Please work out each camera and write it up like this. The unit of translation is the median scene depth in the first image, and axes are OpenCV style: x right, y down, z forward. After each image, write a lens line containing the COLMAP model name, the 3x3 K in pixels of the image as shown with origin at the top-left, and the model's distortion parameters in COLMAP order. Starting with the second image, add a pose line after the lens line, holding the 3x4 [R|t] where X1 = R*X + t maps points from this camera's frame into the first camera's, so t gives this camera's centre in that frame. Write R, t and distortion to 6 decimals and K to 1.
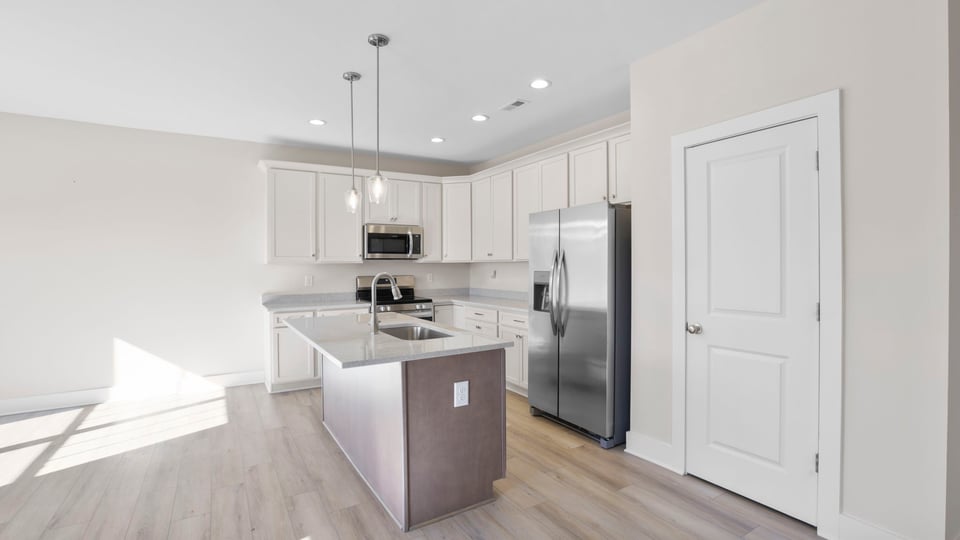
lens RADIAL K [[441.8, 0, 480.0], [0, 441.8, 270.0], [0, 0, 1]] dist [-0.000842, -0.000024]
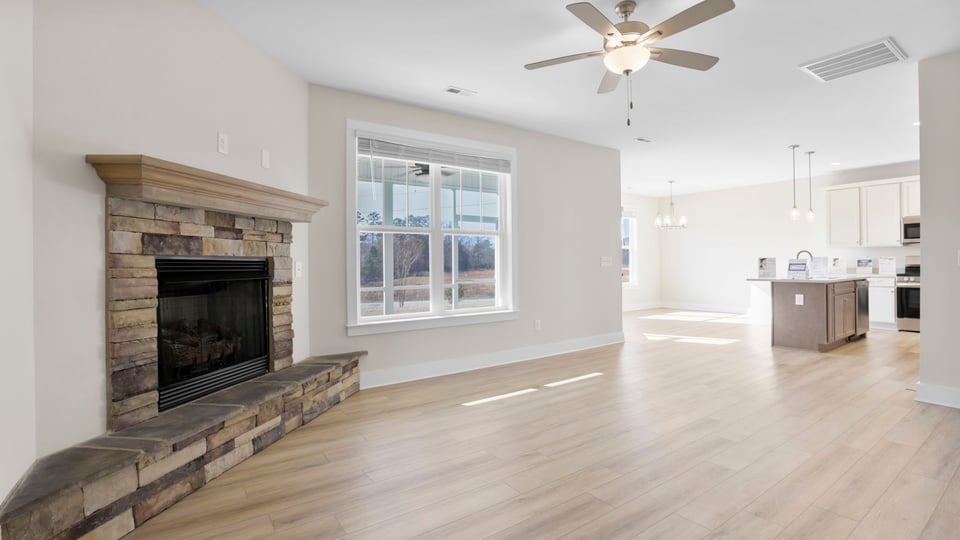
lens RADIAL K [[471.0, 0, 478.8], [0, 471.0, 257.8], [0, 0, 1]] dist [-0.004099, -0.000539]
pose [[0.100985, -0.005666, -0.994872, 1.044874], [-0.009171, 0.999936, -0.006625, 0.041753], [0.994846, 0.009793, 0.100927, -0.438336]]
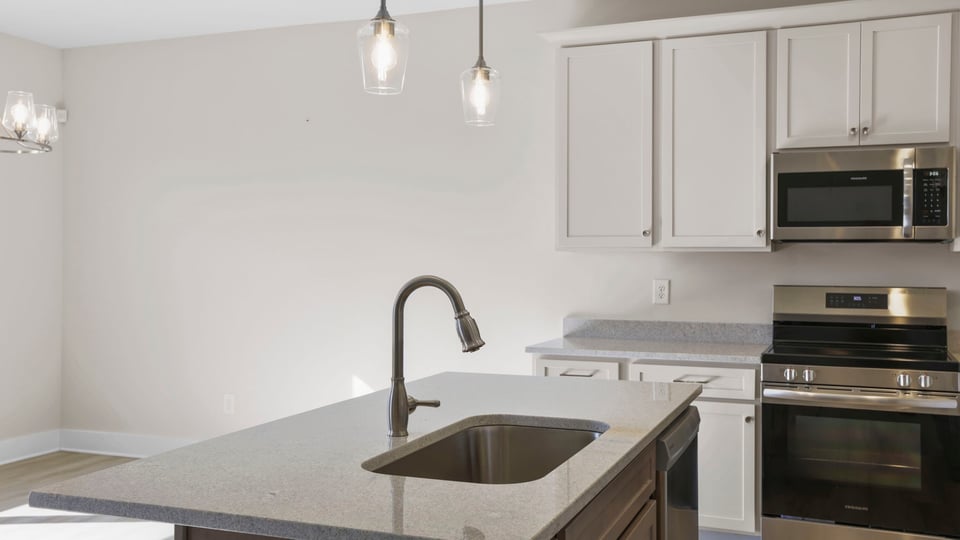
lens RADIAL K [[926.1, 0, 480.0], [0, 926.1, 270.0], [0, 0, 1]] dist [0.000679, 0.002537]
pose [[0.597359, 0.021276, -0.801691, 0.239784], [-0.017034, 0.999759, 0.013840, -0.006344], [0.801793, 0.005388, 0.597578, 0.312086]]
